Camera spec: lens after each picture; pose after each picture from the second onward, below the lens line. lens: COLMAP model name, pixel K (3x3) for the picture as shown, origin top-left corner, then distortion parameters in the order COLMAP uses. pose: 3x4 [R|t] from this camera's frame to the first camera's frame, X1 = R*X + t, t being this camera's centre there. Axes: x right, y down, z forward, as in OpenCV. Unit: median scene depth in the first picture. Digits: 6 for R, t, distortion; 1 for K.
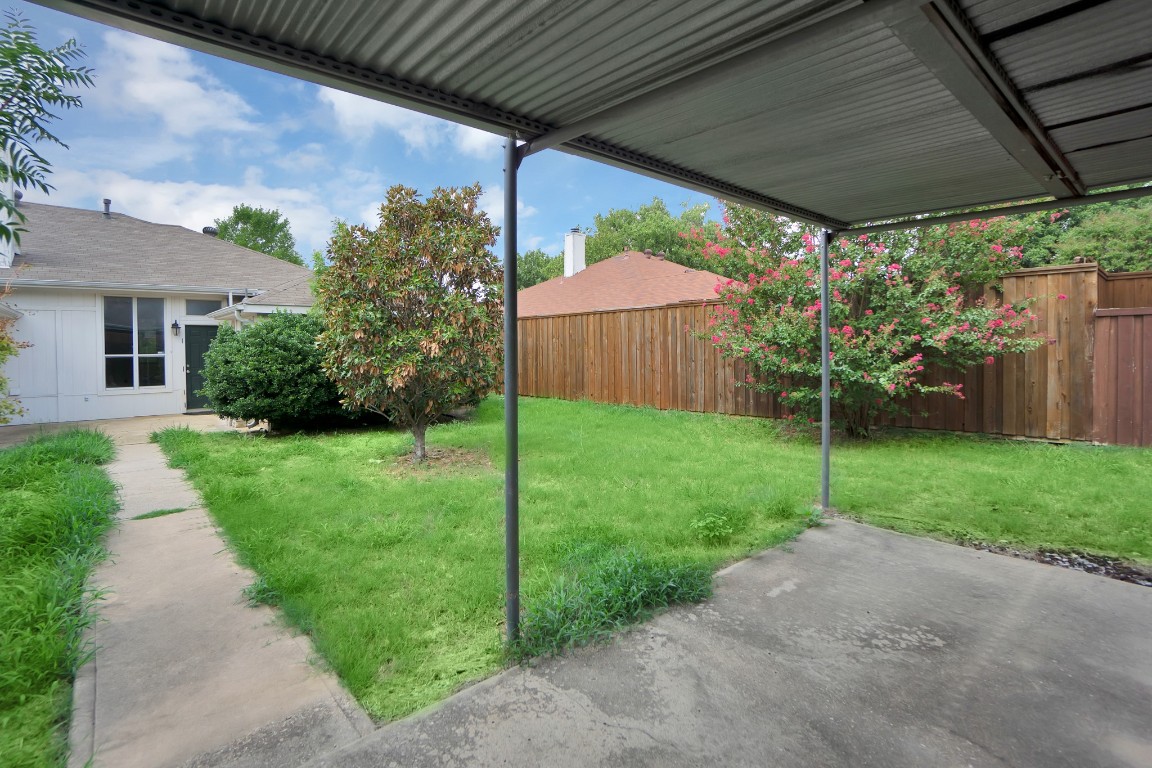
lens RADIAL K [[544.2, 0, 561.9], [0, 544.2, 371.7], [0, 0, 1]] dist [-0.051940, 0.019430]
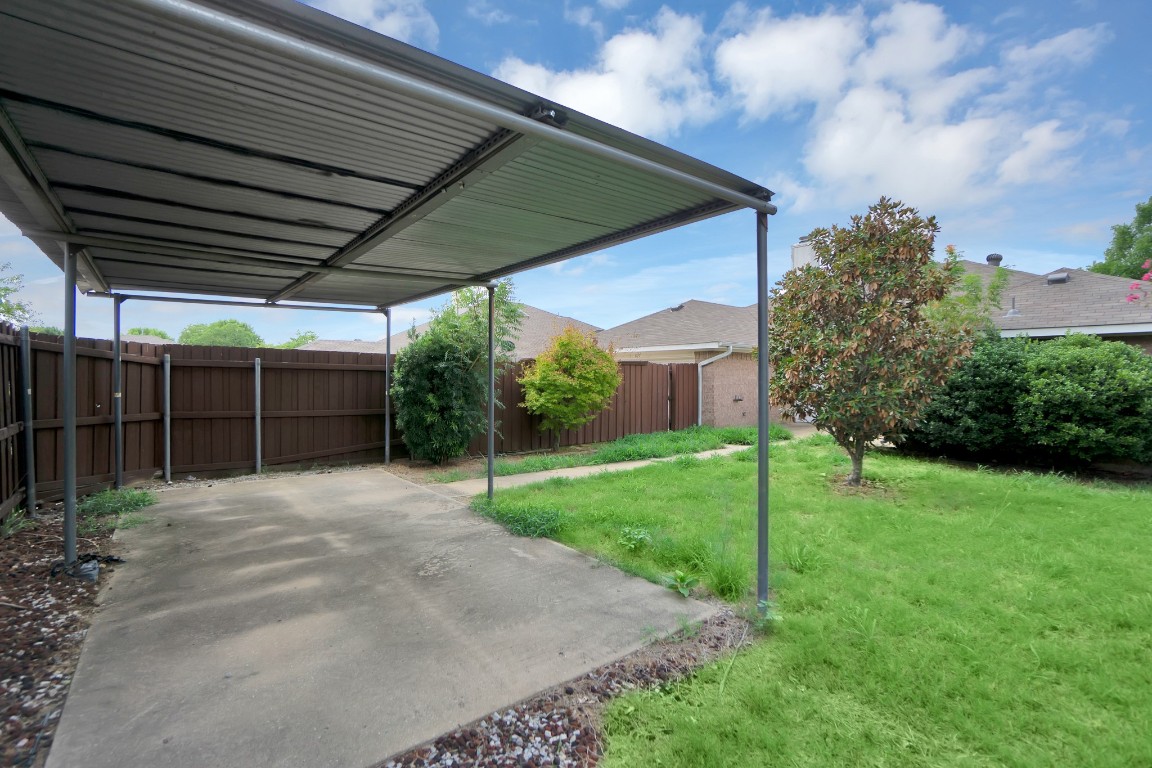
lens RADIAL K [[544.2, 0, 561.9], [0, 544.2, 371.7], [0, 0, 1]] dist [-0.051940, 0.019430]
pose [[-0.065300, -0.002004, -0.997864, 1.838664], [-0.038765, 0.999248, 0.000530, -0.052696], [0.997112, 0.038717, -0.065329, 1.235123]]
